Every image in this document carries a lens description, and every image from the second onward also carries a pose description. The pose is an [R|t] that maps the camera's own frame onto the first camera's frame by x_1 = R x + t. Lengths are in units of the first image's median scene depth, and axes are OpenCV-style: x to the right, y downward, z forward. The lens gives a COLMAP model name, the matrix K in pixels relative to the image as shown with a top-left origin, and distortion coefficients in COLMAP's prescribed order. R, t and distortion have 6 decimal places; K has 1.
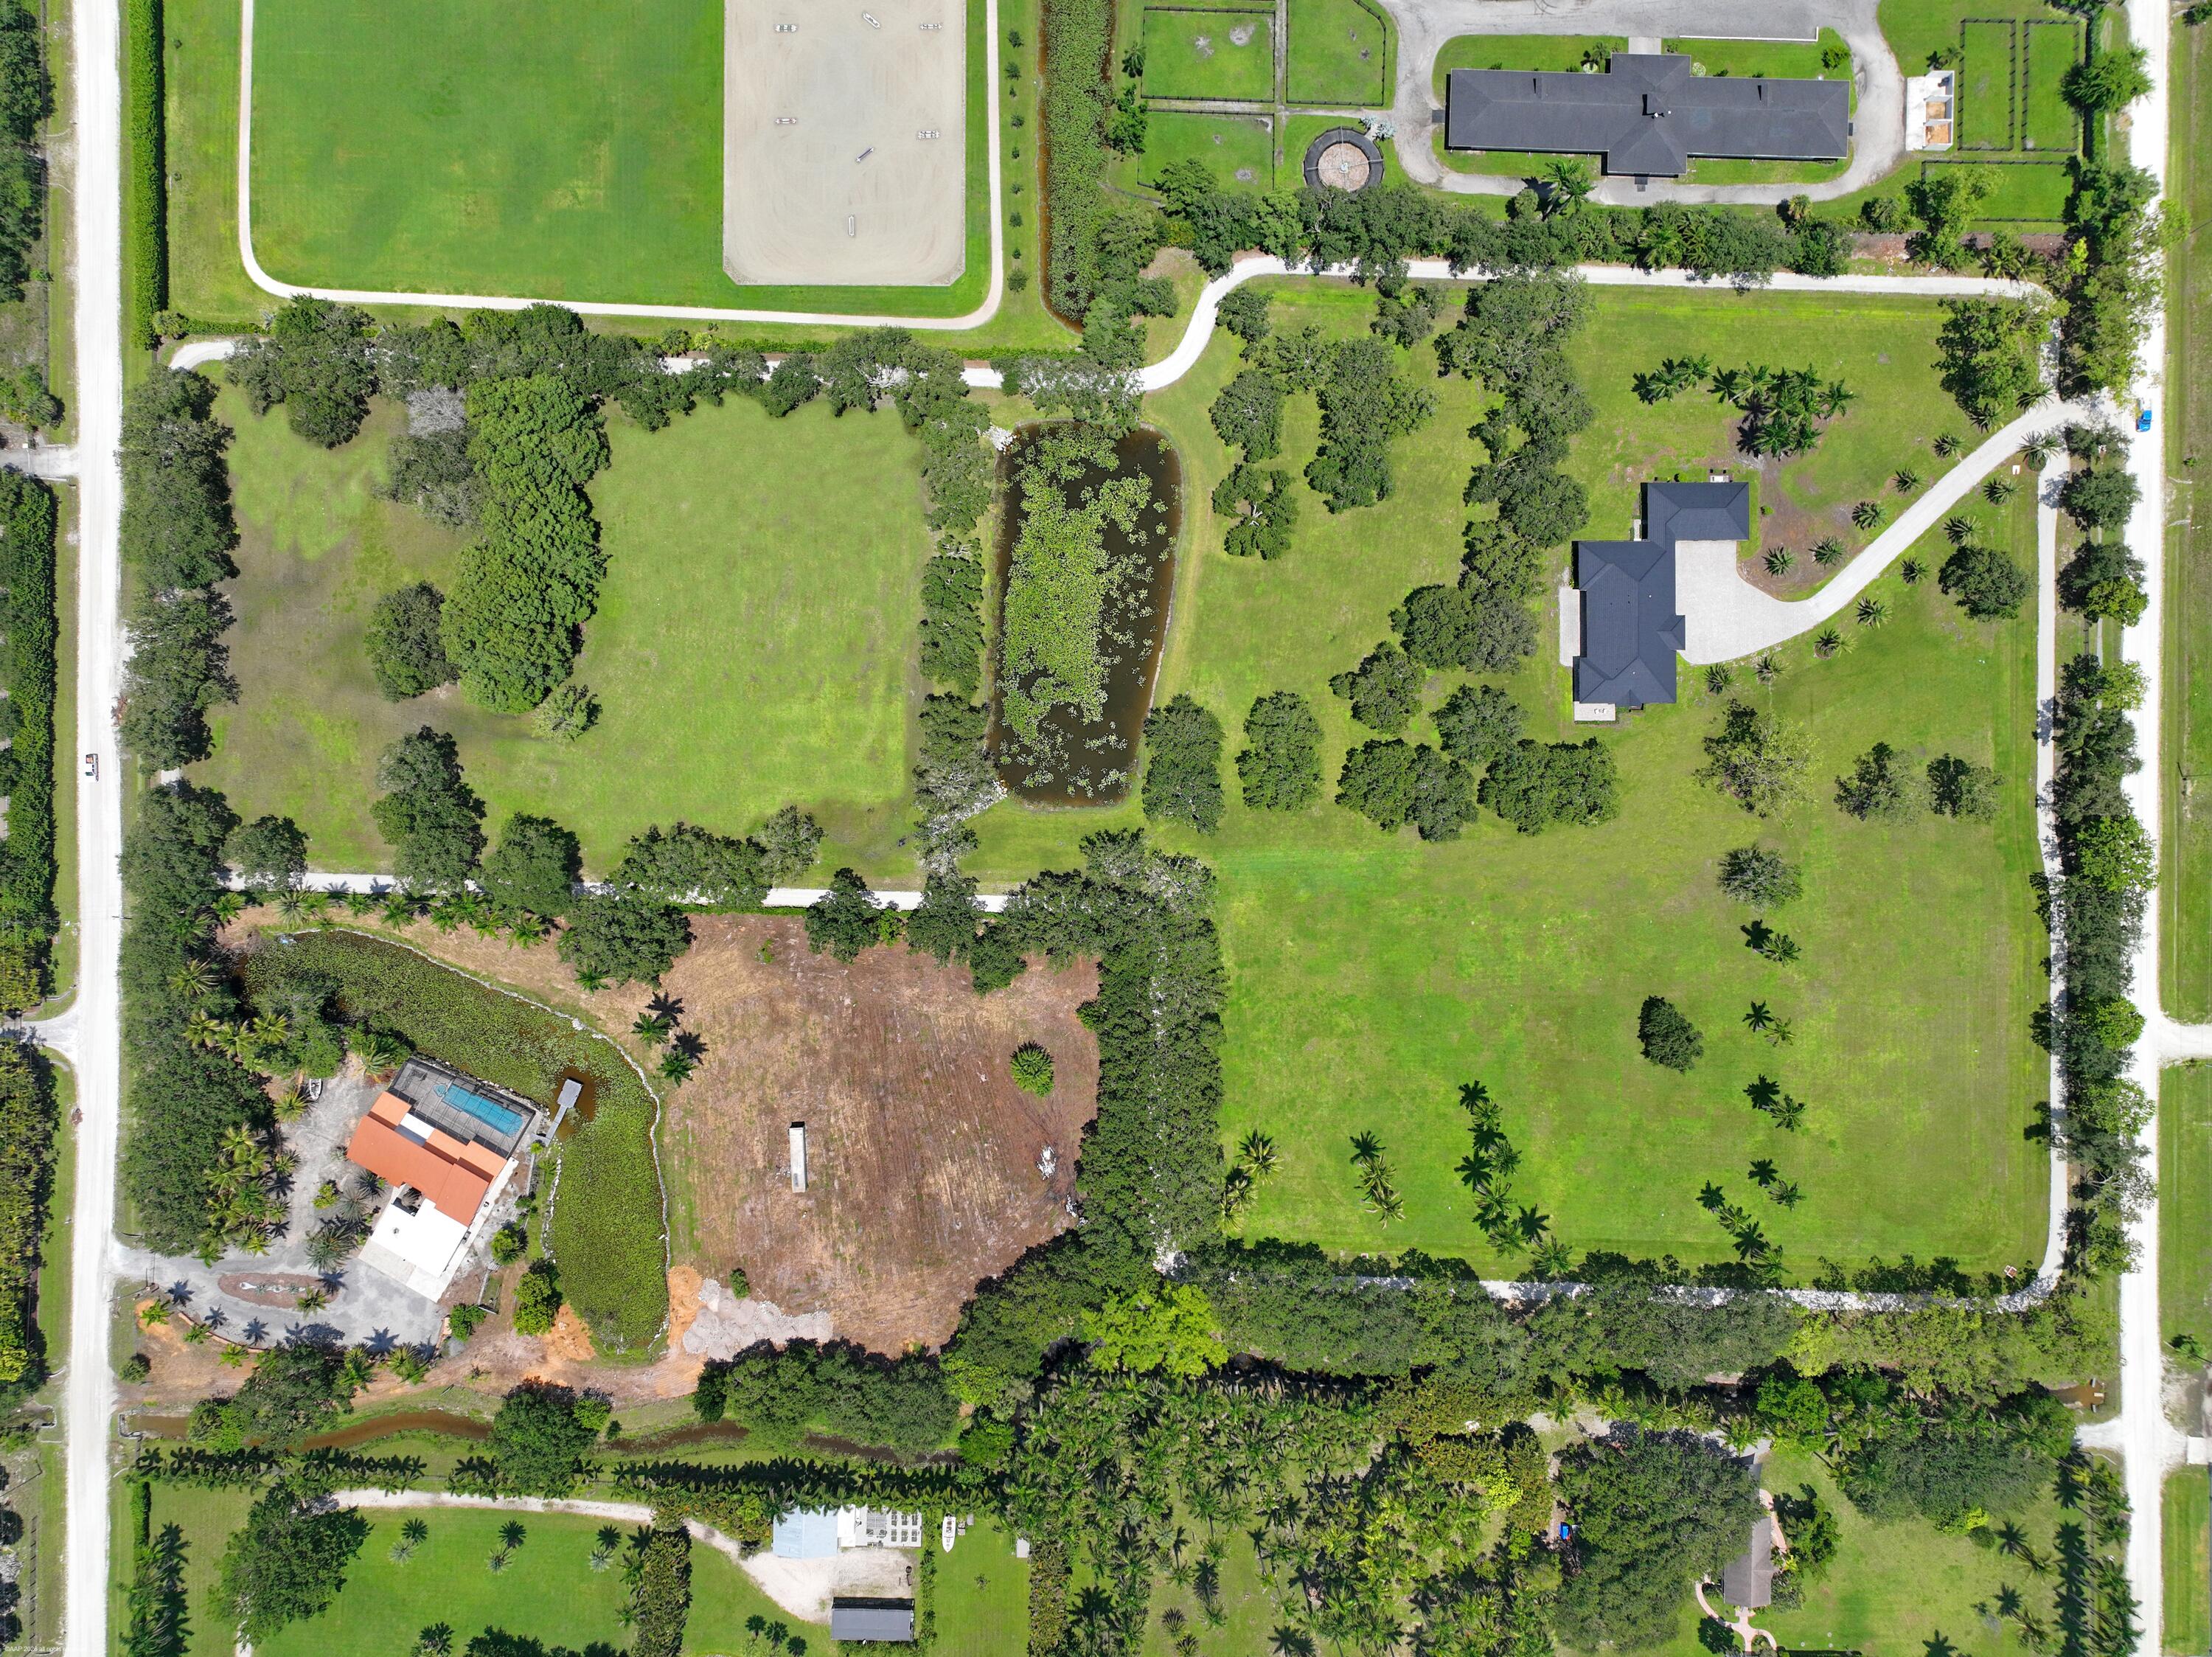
lens RADIAL K [[1606.8, 0, 1106.0], [0, 1606.8, 828.5], [0, 0, 1]] dist [0.002172, 0.011367]
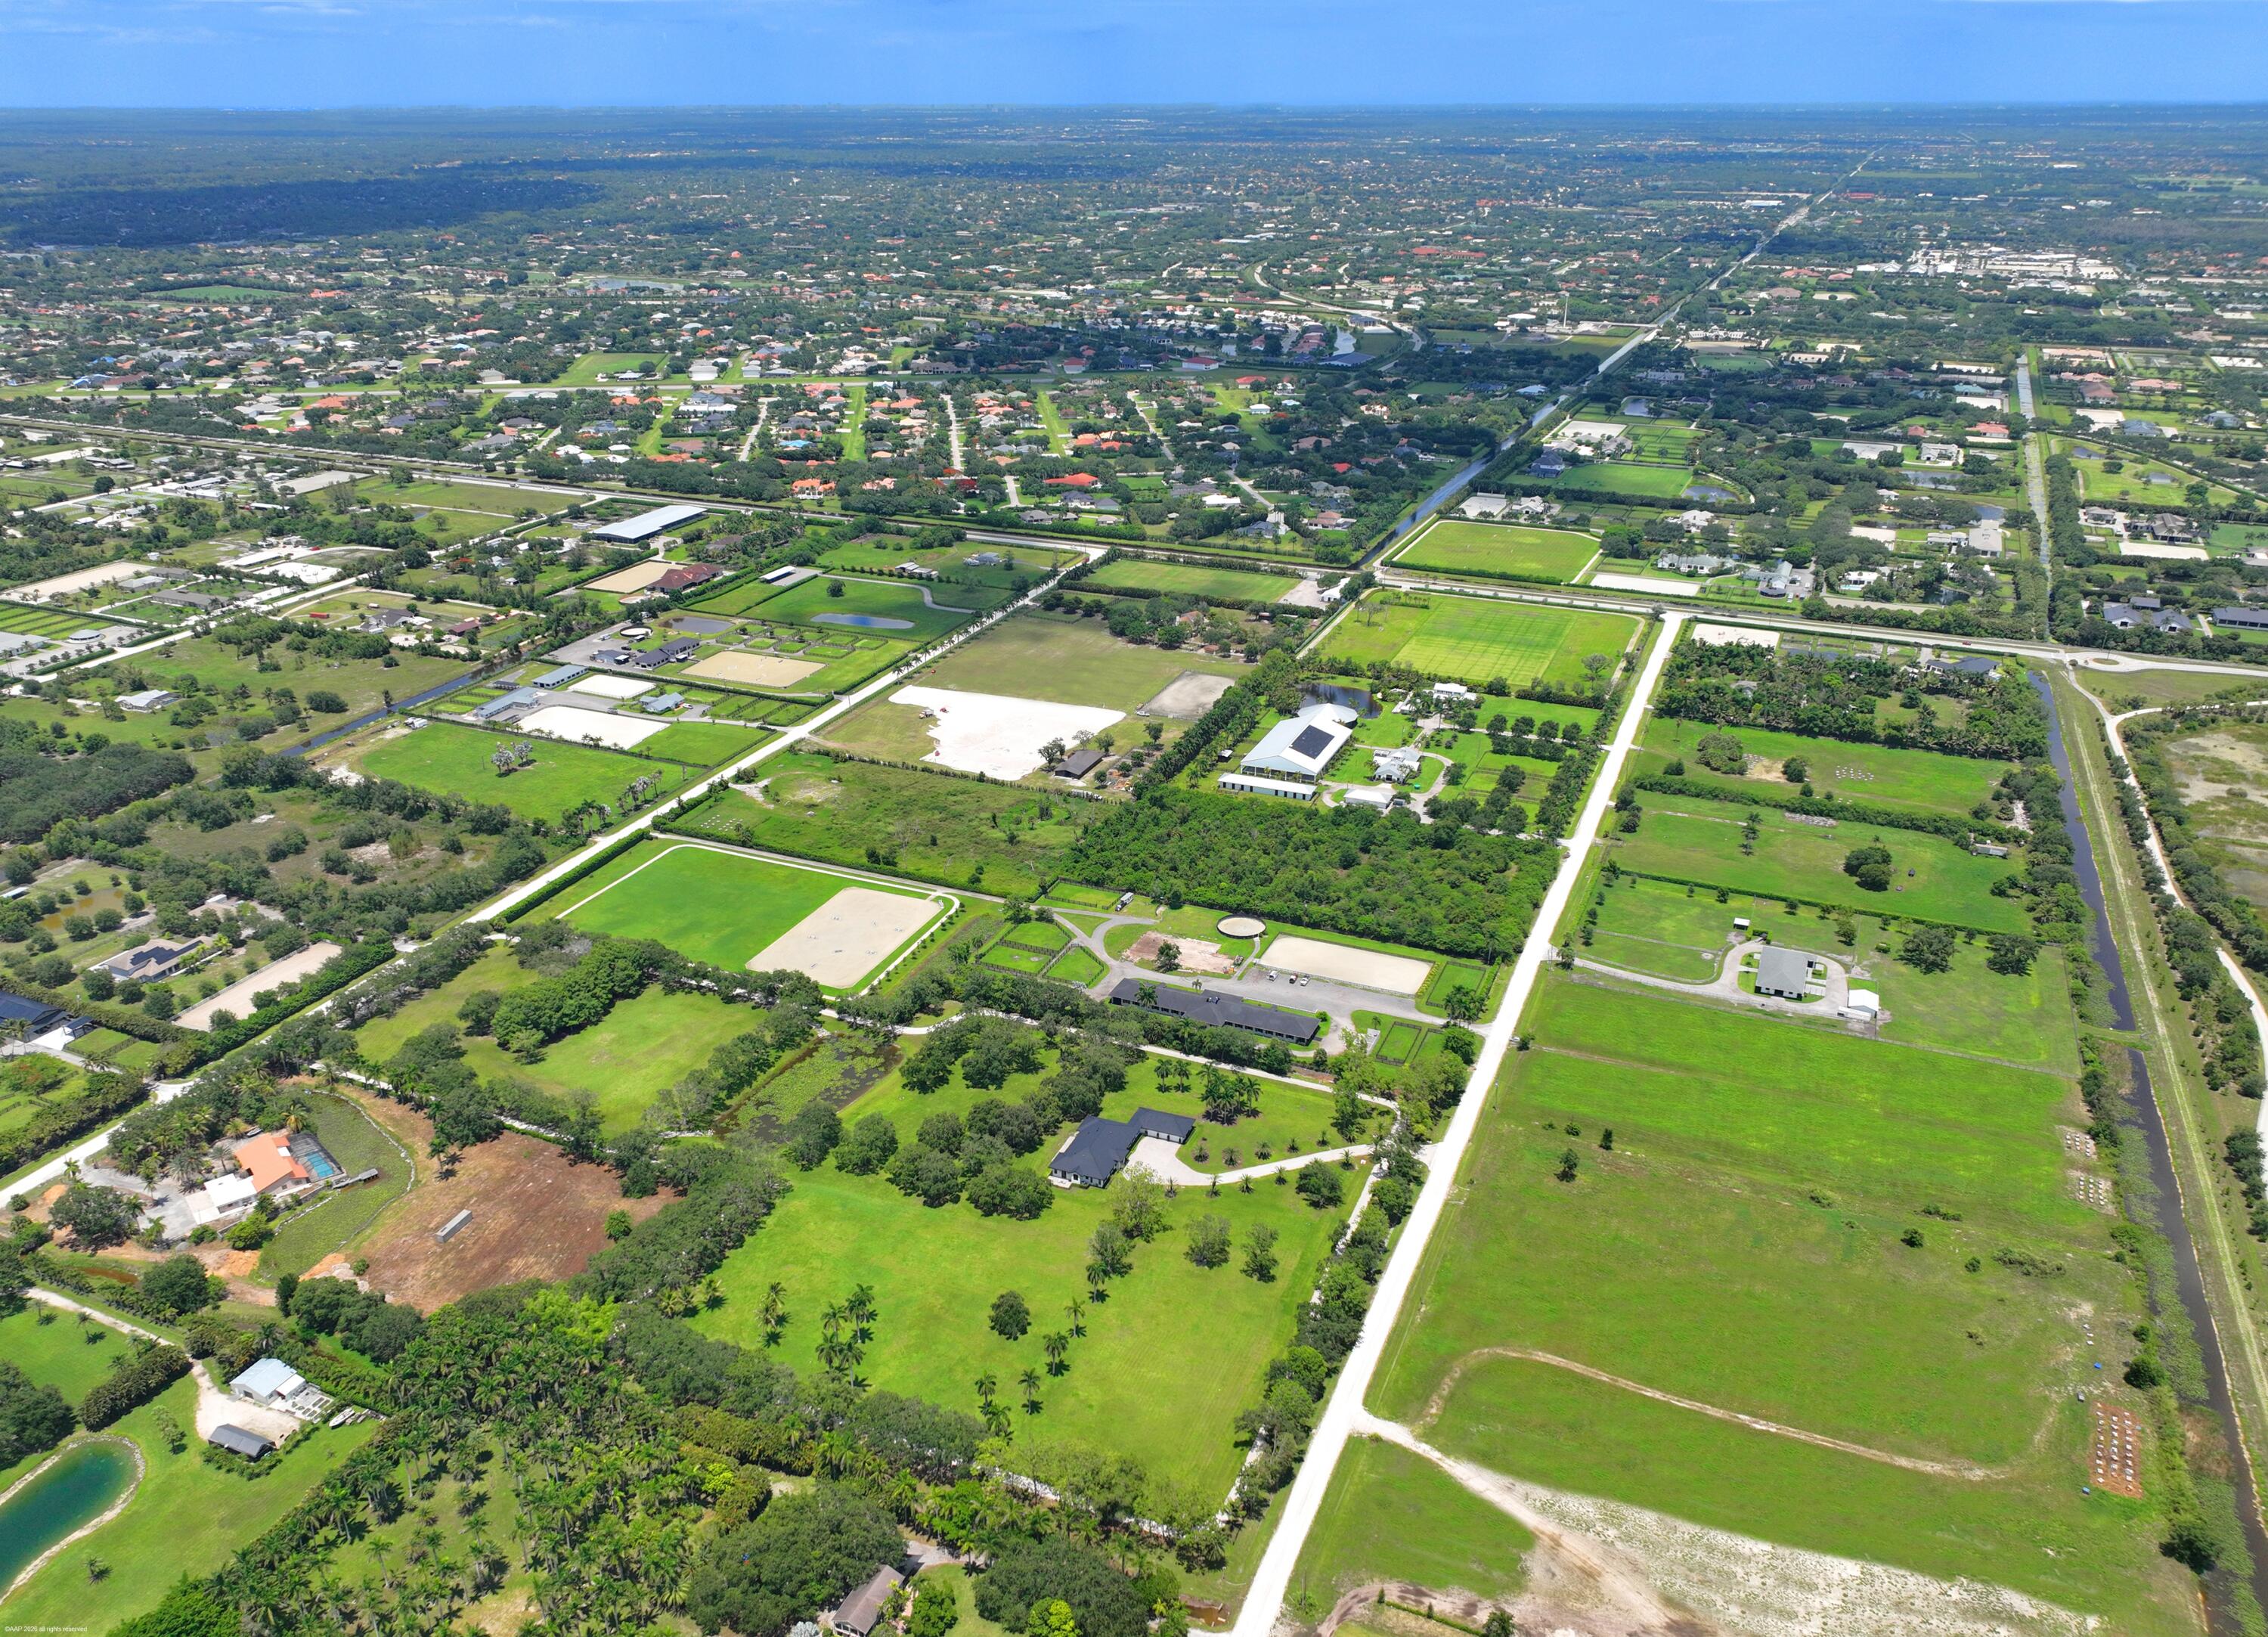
lens RADIAL K [[1735.4, 0, 1119.4], [0, 1735.4, 818.9], [0, 0, 1]] dist [0.002990, 0.008031]
pose [[0.925266, 0.143597, -0.351088, 0.899516], [-0.379279, 0.363751, -0.850784, 1.210664], [0.005538, 0.920361, 0.391030, 0.015723]]
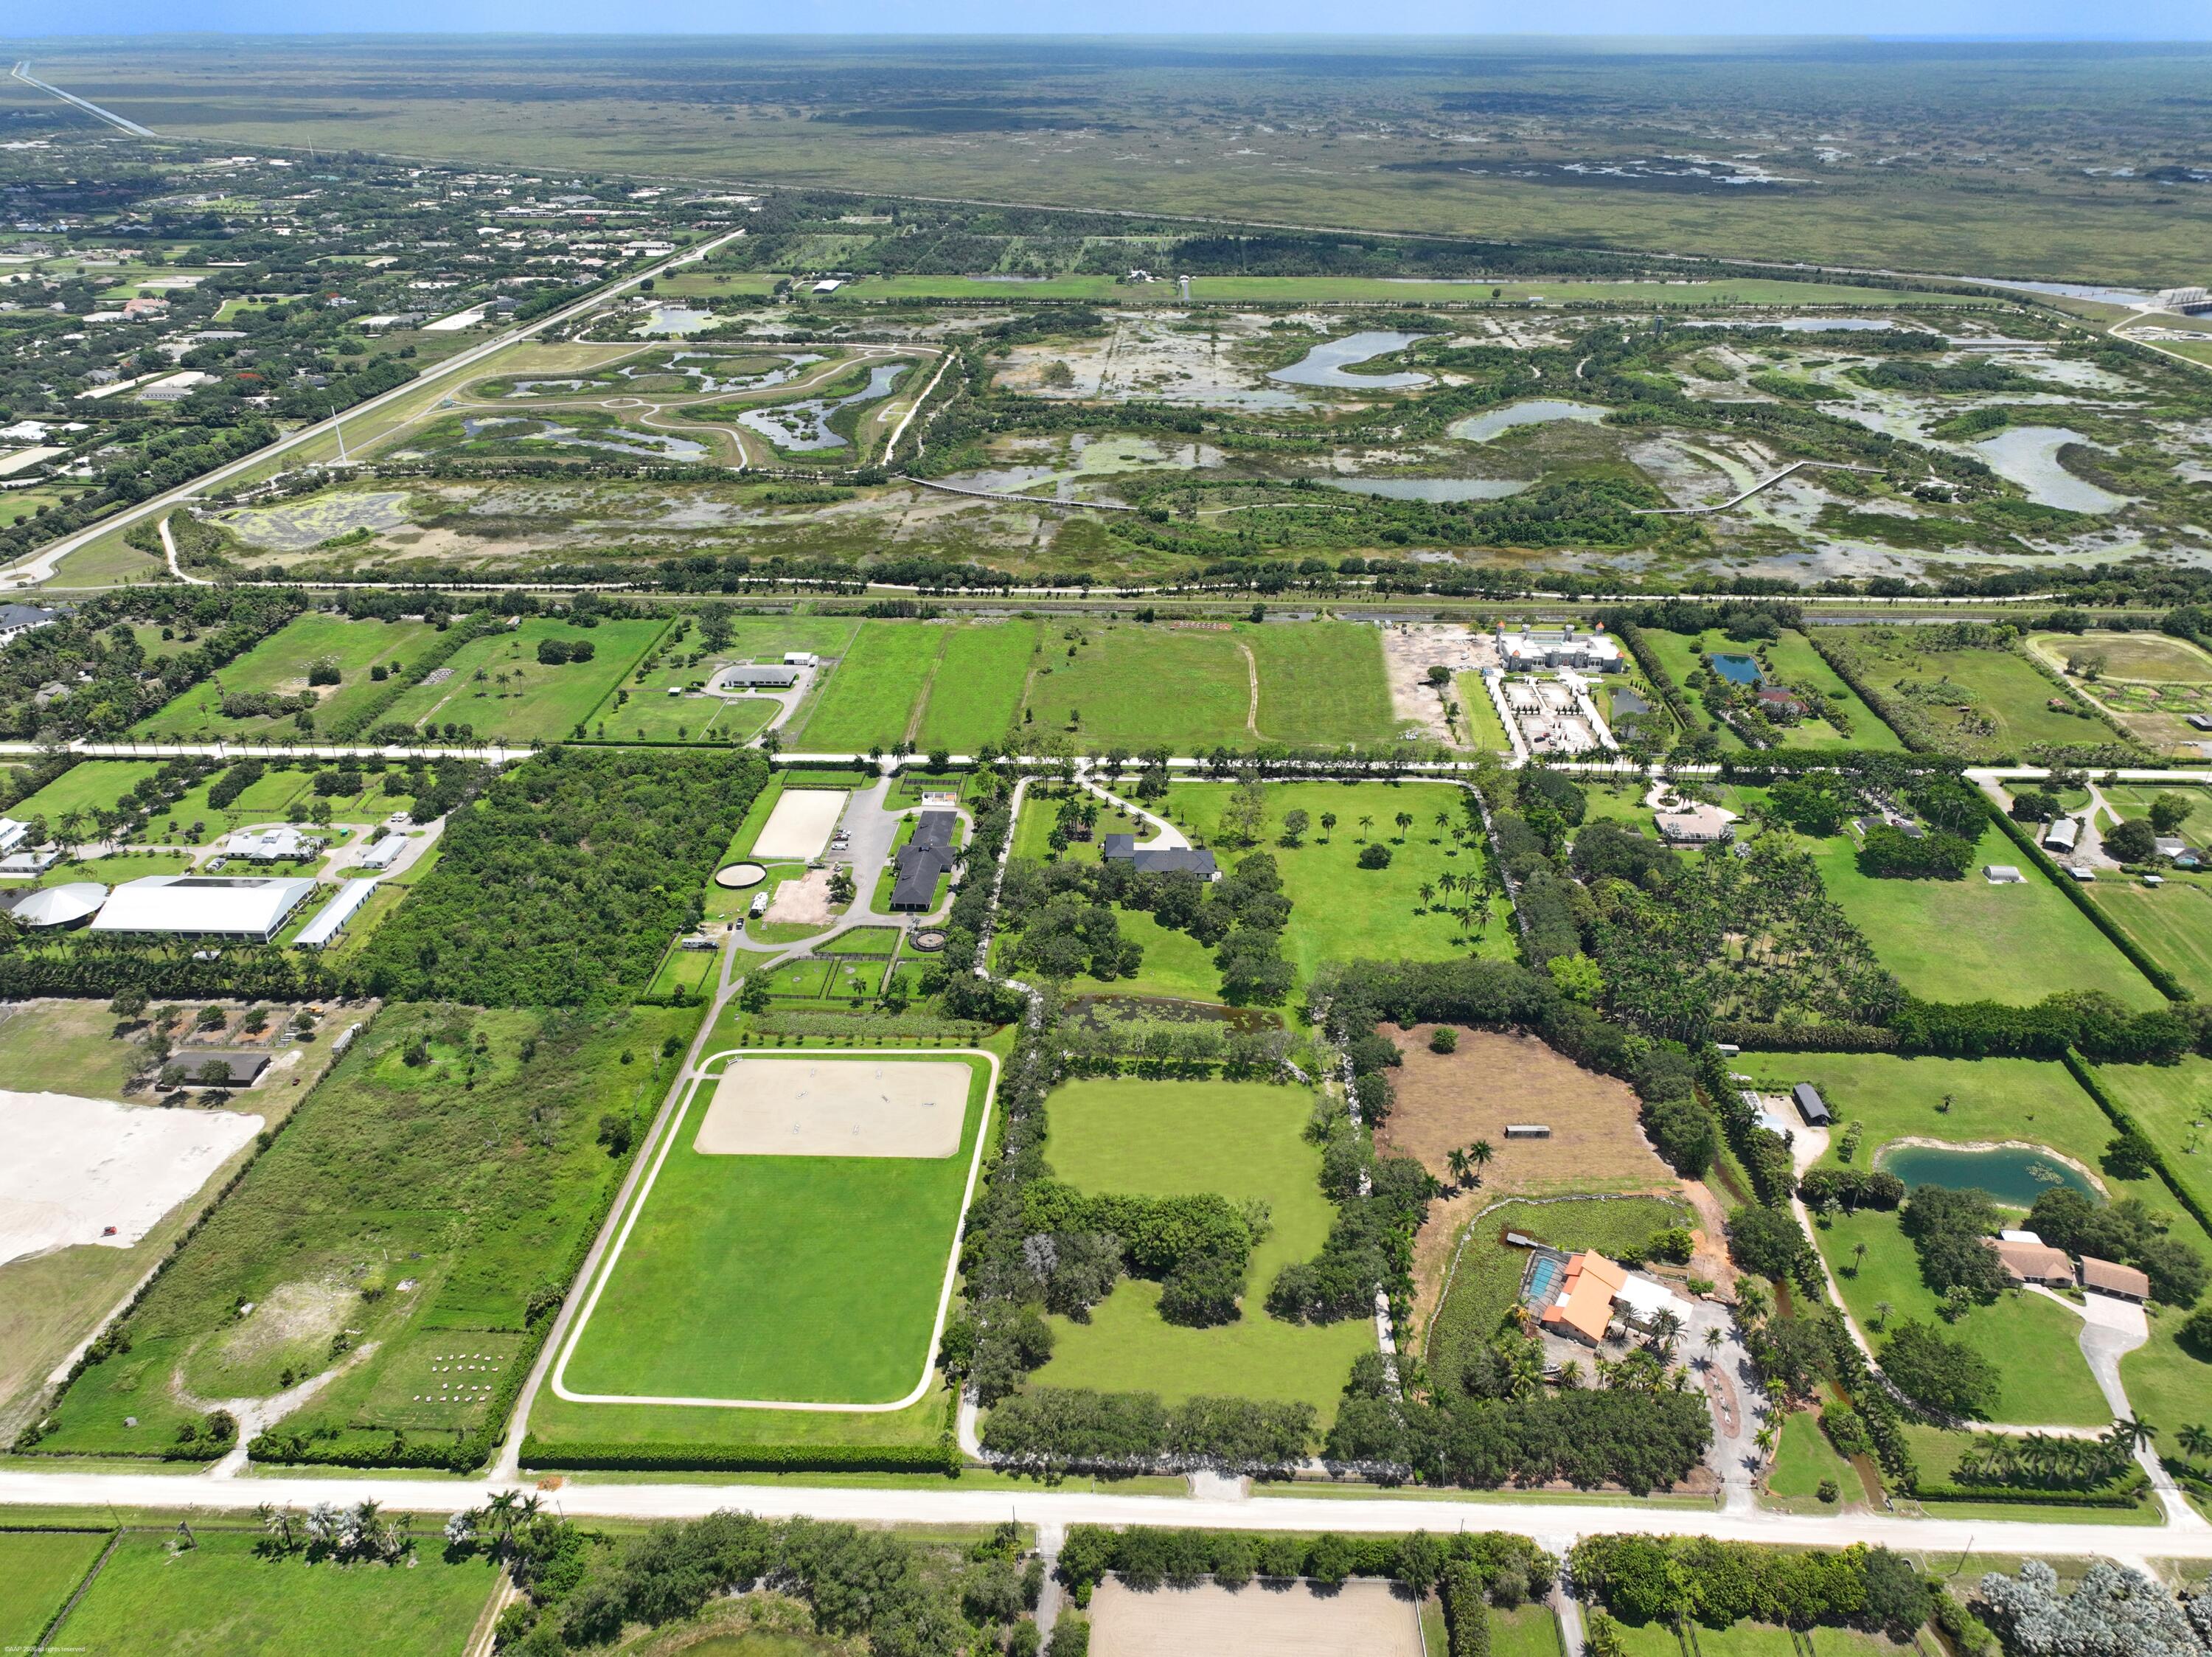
lens RADIAL K [[1560.1, 0, 1106.0], [0, 1560.1, 828.5], [0, 0, 1]] dist [-0.000286, 0.018337]
pose [[0.023276, -0.465342, 0.884825, -1.387458], [0.999727, 0.012666, -0.019638, -0.173228], [-0.002069, 0.885040, 0.465510, 0.043949]]
